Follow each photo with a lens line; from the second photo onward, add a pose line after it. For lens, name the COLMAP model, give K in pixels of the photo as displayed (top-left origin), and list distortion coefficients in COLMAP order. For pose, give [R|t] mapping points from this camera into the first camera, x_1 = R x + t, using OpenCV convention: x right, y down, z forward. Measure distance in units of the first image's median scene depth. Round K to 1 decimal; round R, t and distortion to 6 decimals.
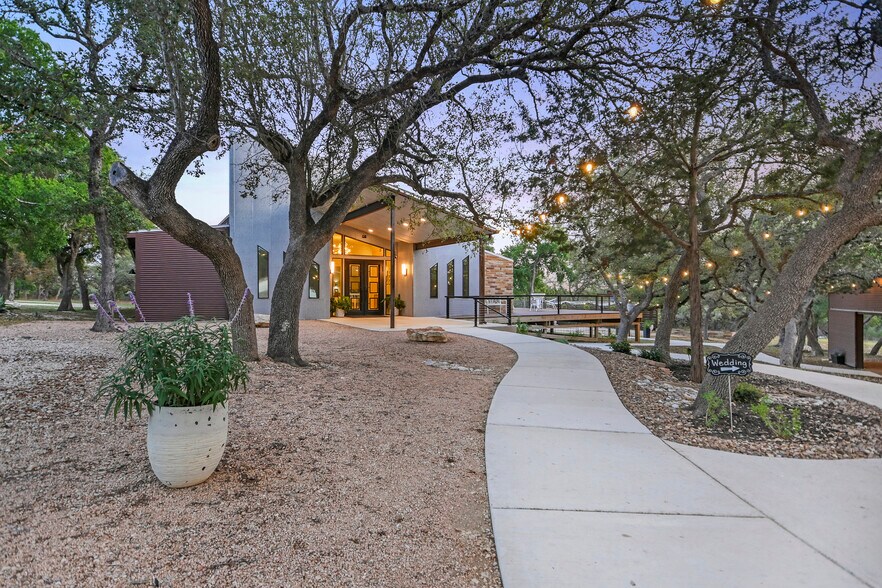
lens RADIAL K [[360.0, 0, 441.0], [0, 360.0, 294.0], [0, 0, 1]] dist [-0.000631, -0.000106]
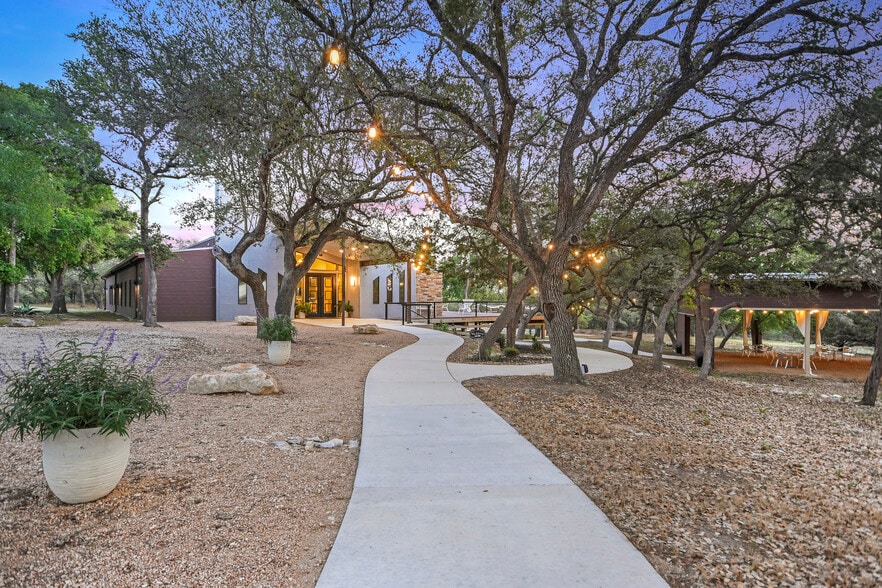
lens RADIAL K [[444.9, 0, 441.0], [0, 444.9, 294.0], [0, 0, 1]] dist [0.001183, 0.000266]
pose [[0.996591, 0.003839, 0.082413, 0.083206], [-0.003849, 0.999993, -0.000038, -0.025391], [-0.082412, -0.000280, 0.996598, -0.620680]]
